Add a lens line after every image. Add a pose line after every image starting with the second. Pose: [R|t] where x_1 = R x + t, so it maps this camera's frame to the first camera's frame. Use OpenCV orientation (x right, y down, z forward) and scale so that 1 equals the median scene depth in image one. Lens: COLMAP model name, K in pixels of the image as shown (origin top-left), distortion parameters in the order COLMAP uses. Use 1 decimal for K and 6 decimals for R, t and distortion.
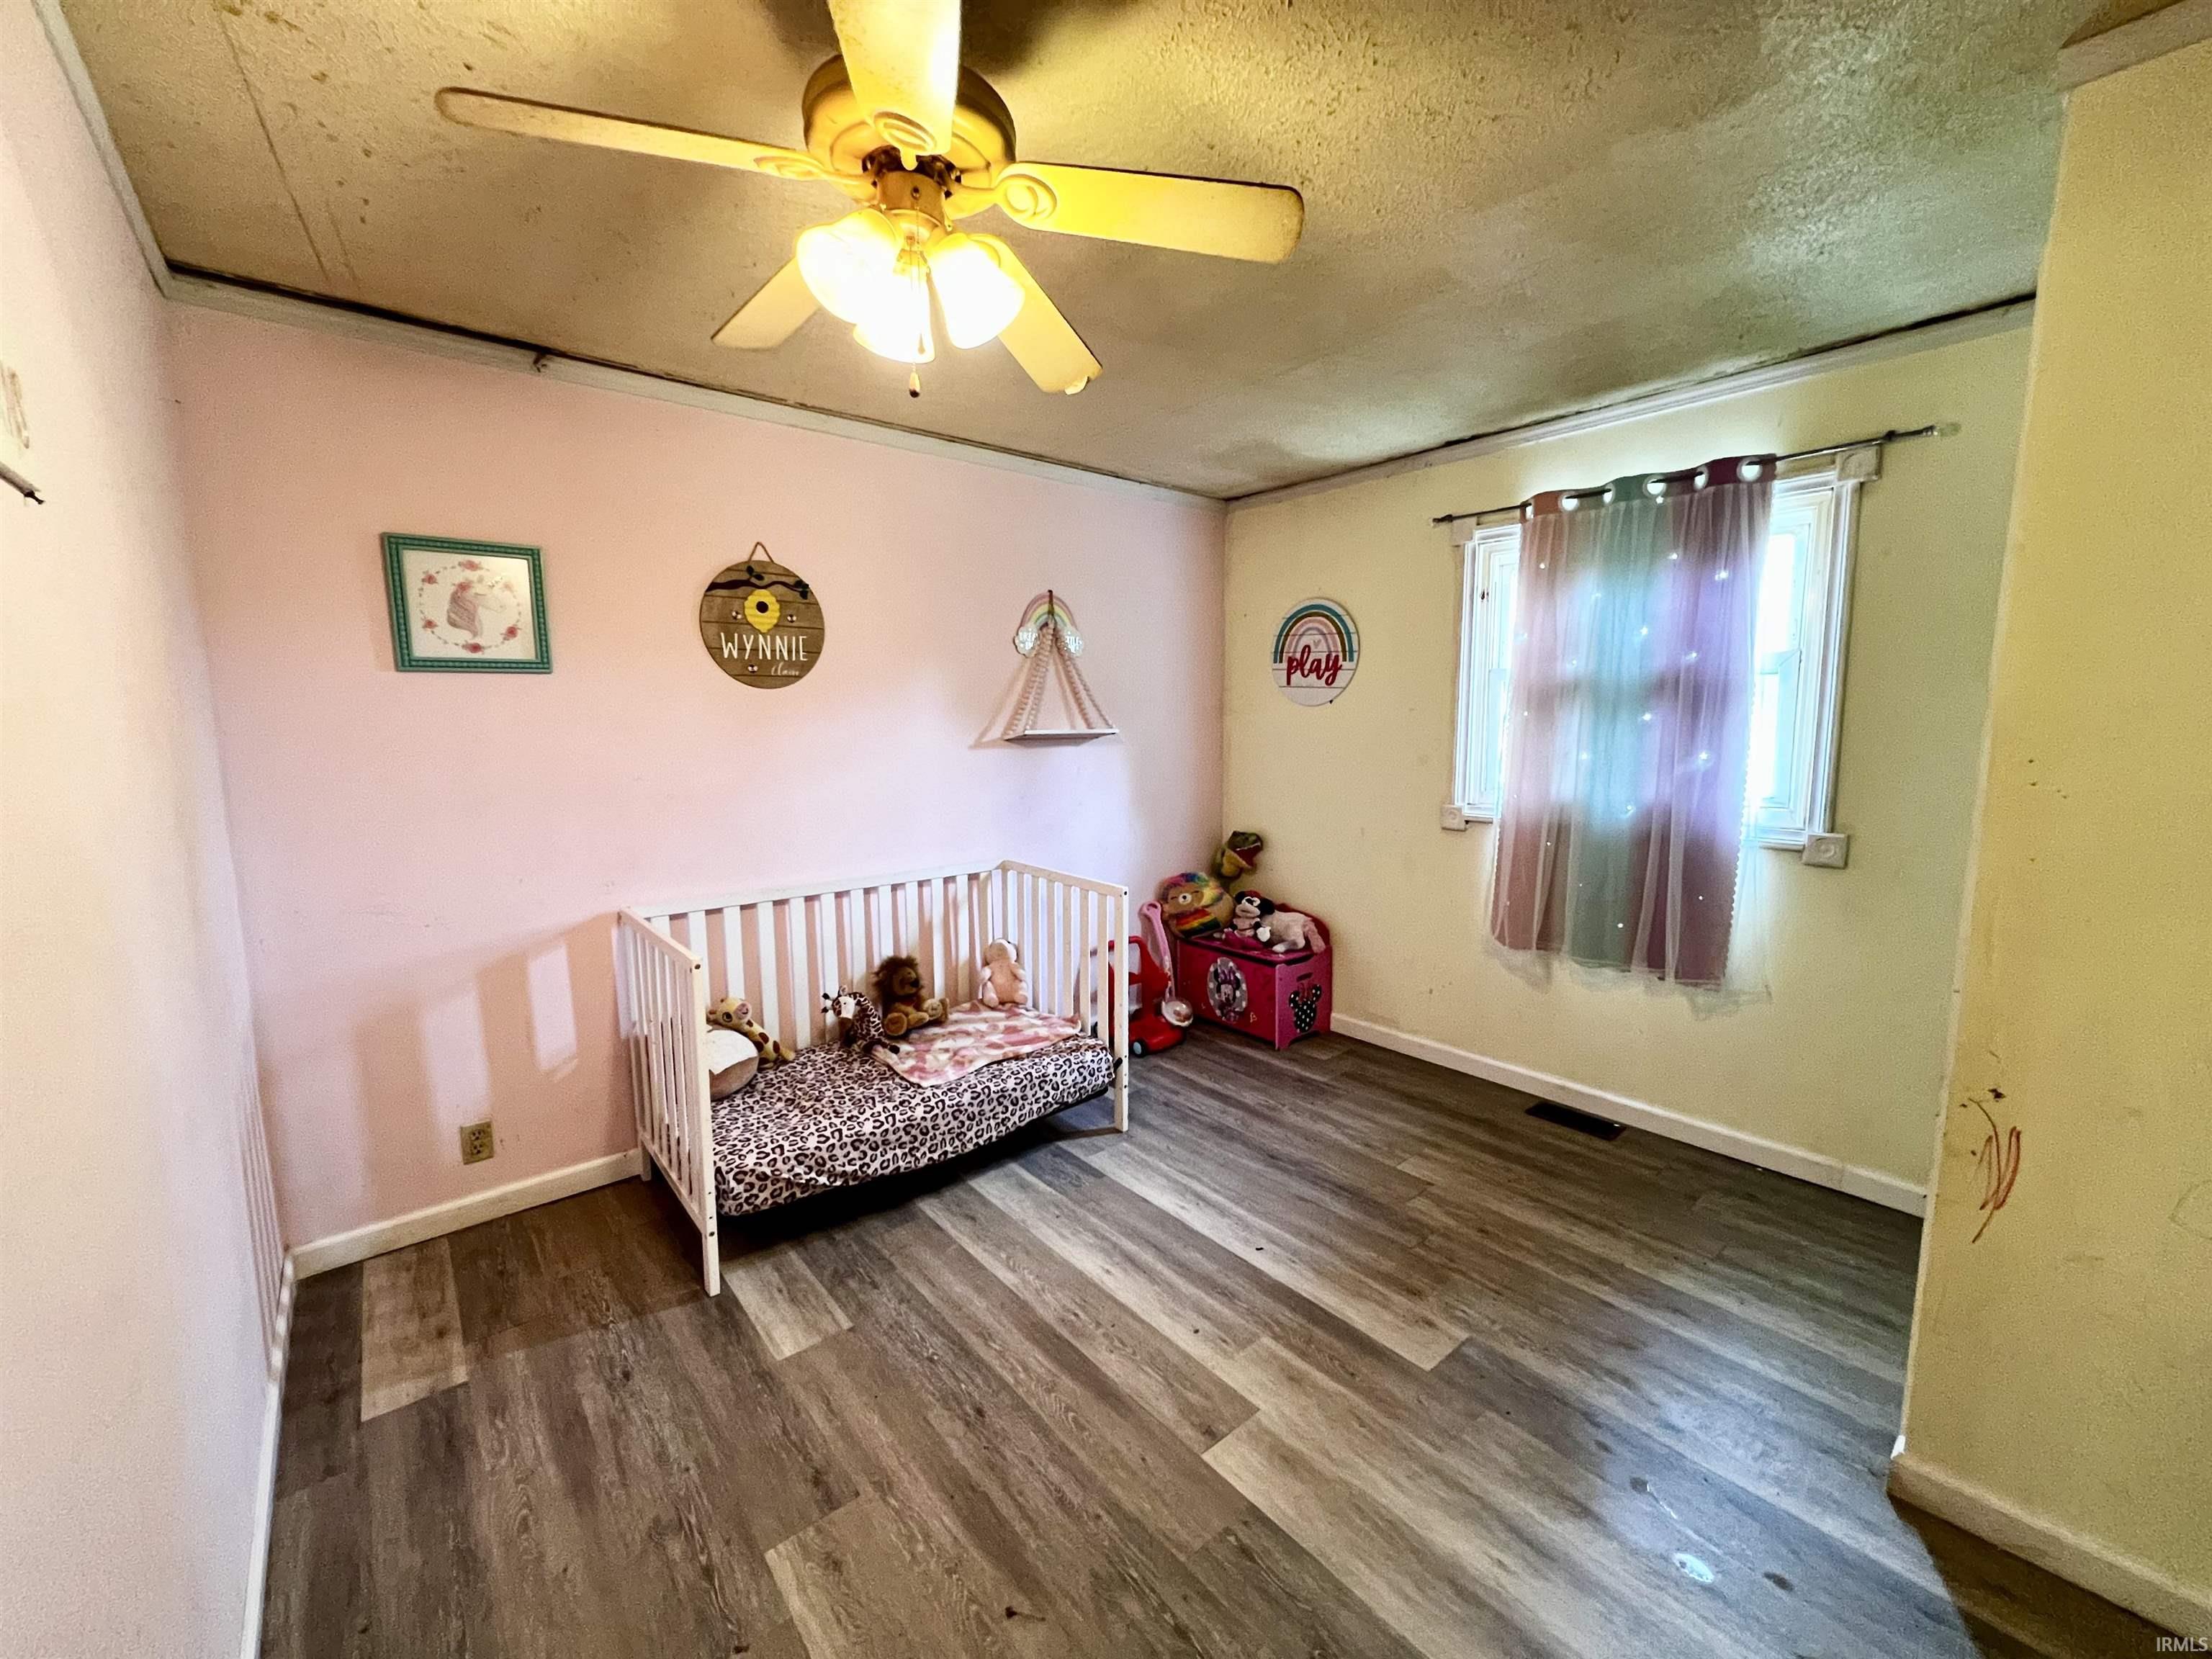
lens RADIAL K [[891.2, 0, 1097.8], [0, 891.2, 827.4], [0, 0, 1]] dist [-0.001453, 0.000847]
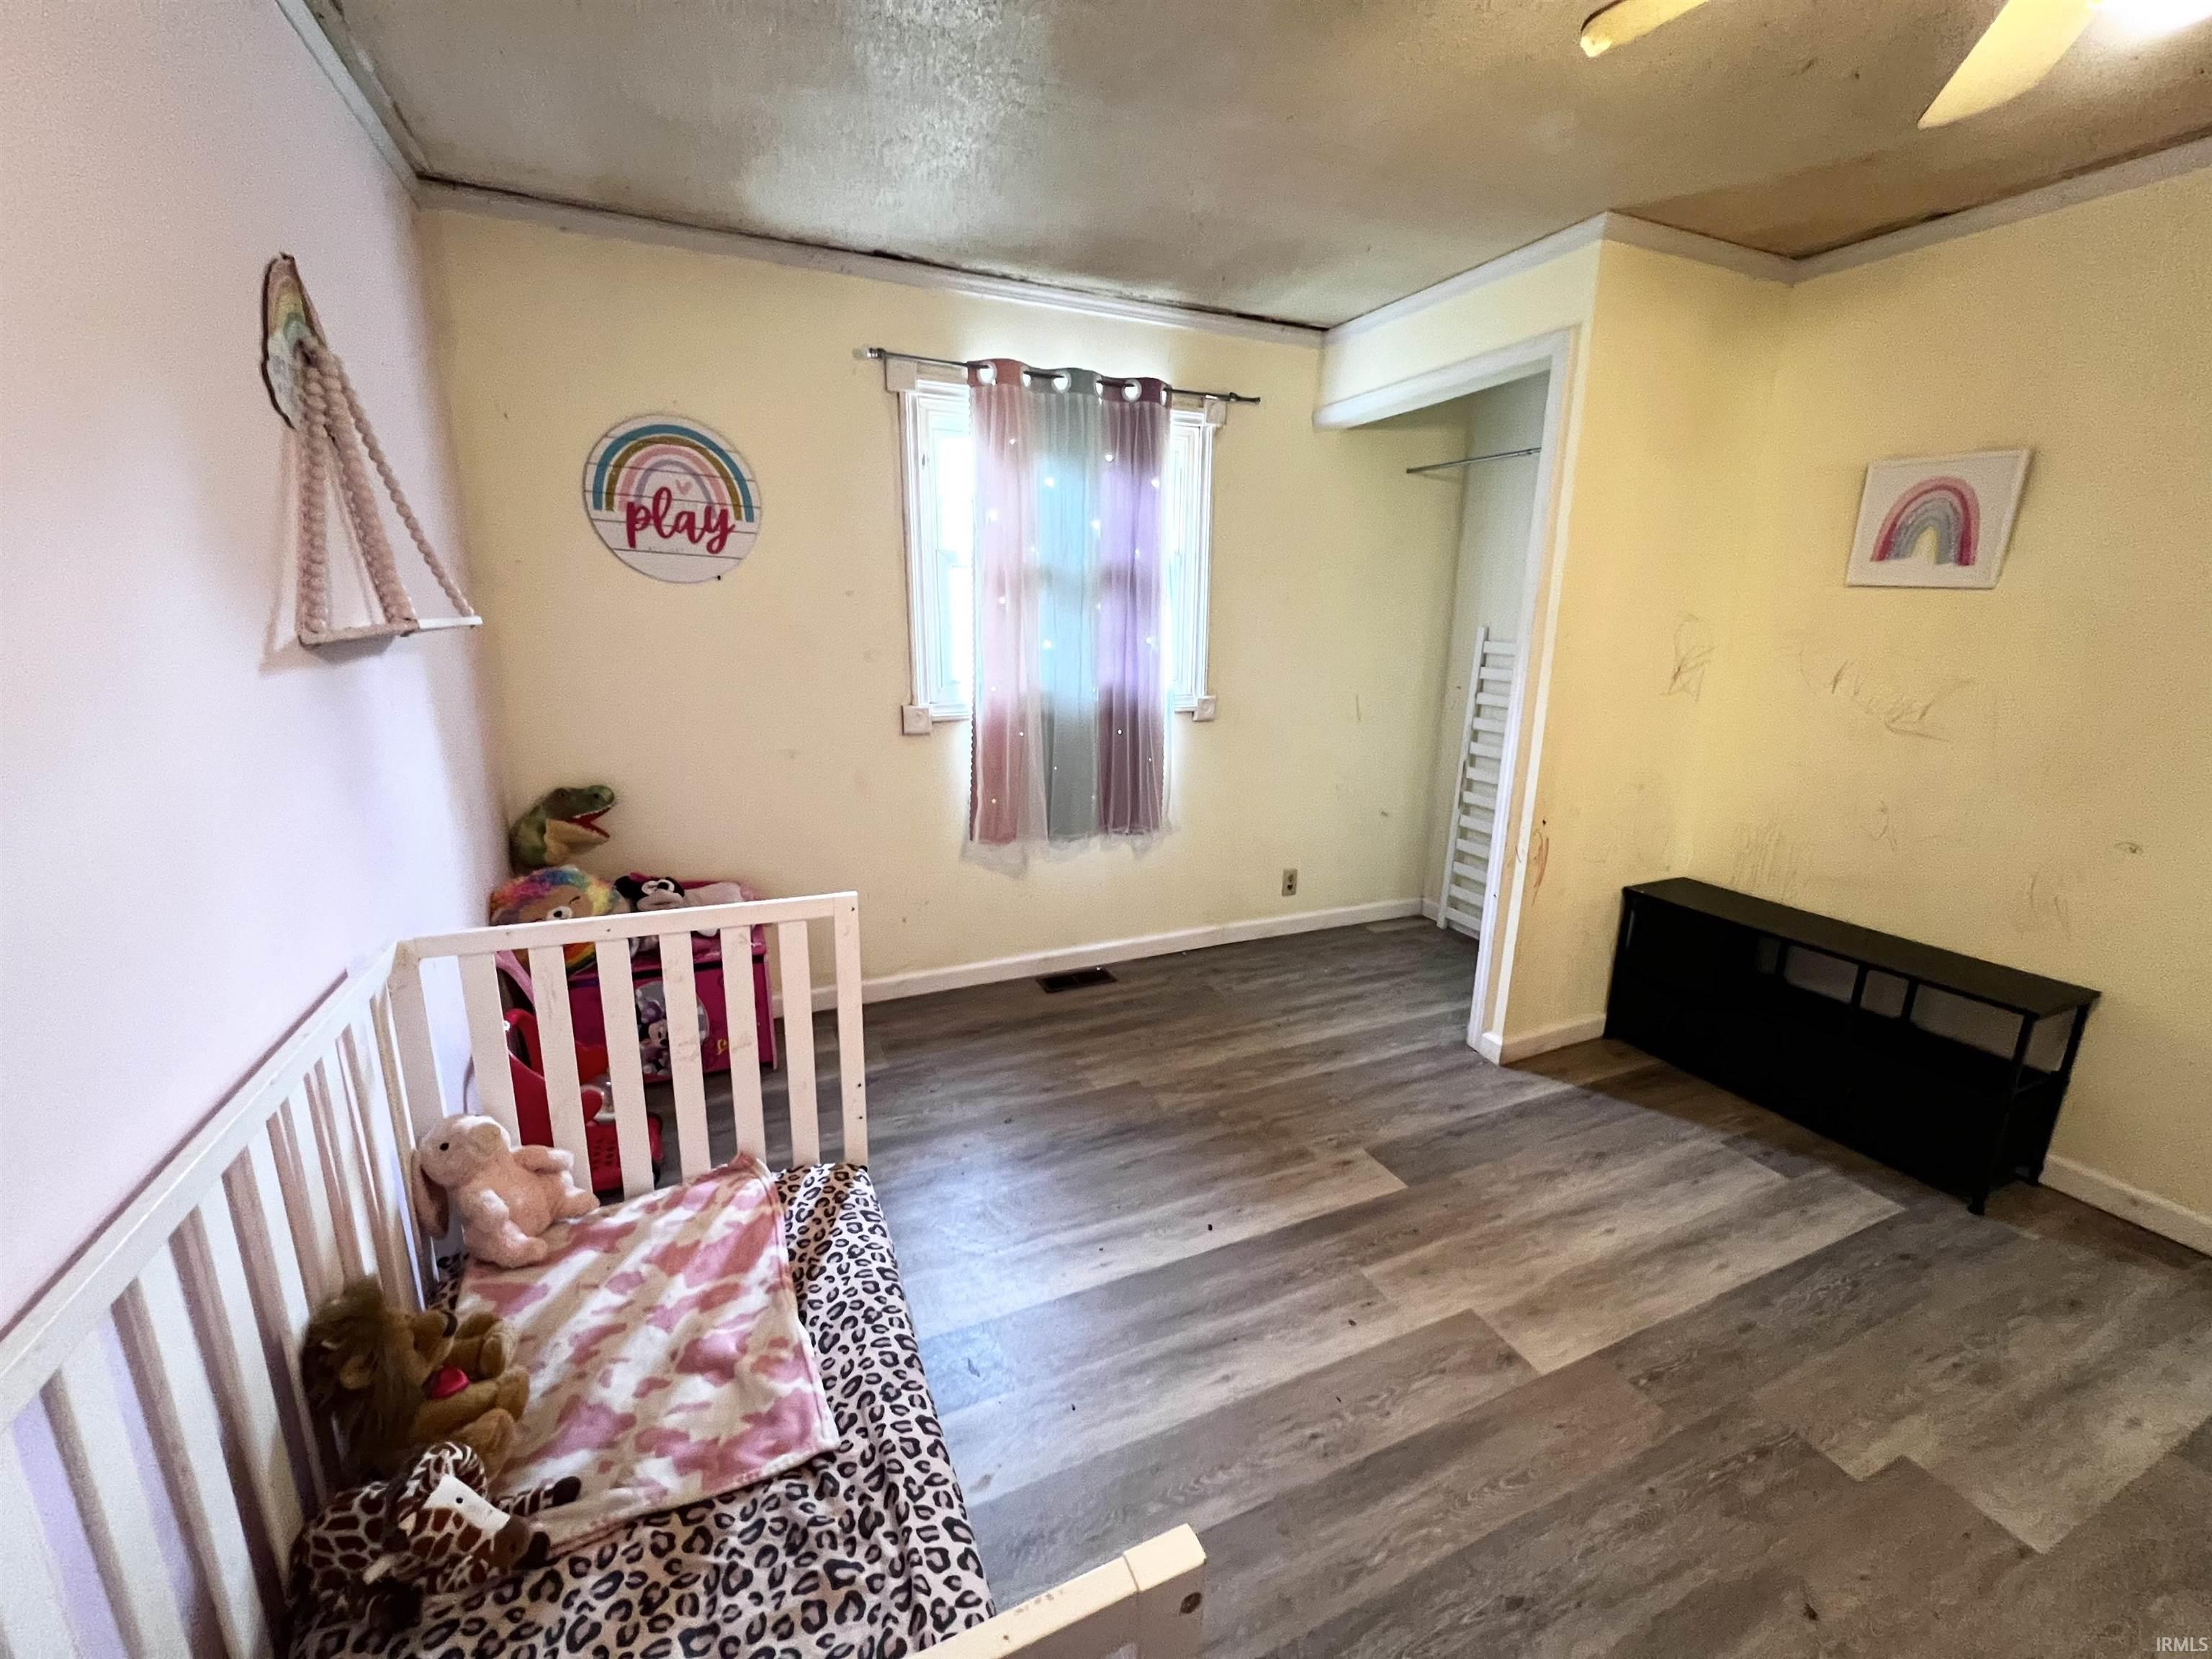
lens RADIAL K [[891.2, 0, 1099.8], [0, 891.2, 827.5], [0, 0, 1]] dist [-0.001453, 0.000847]
pose [[0.264737, -0.220856, 0.938689, -0.459990], [0.105801, 0.974196, 0.199371, -0.073451], [-0.958499, 0.046533, 0.281272, 0.669495]]
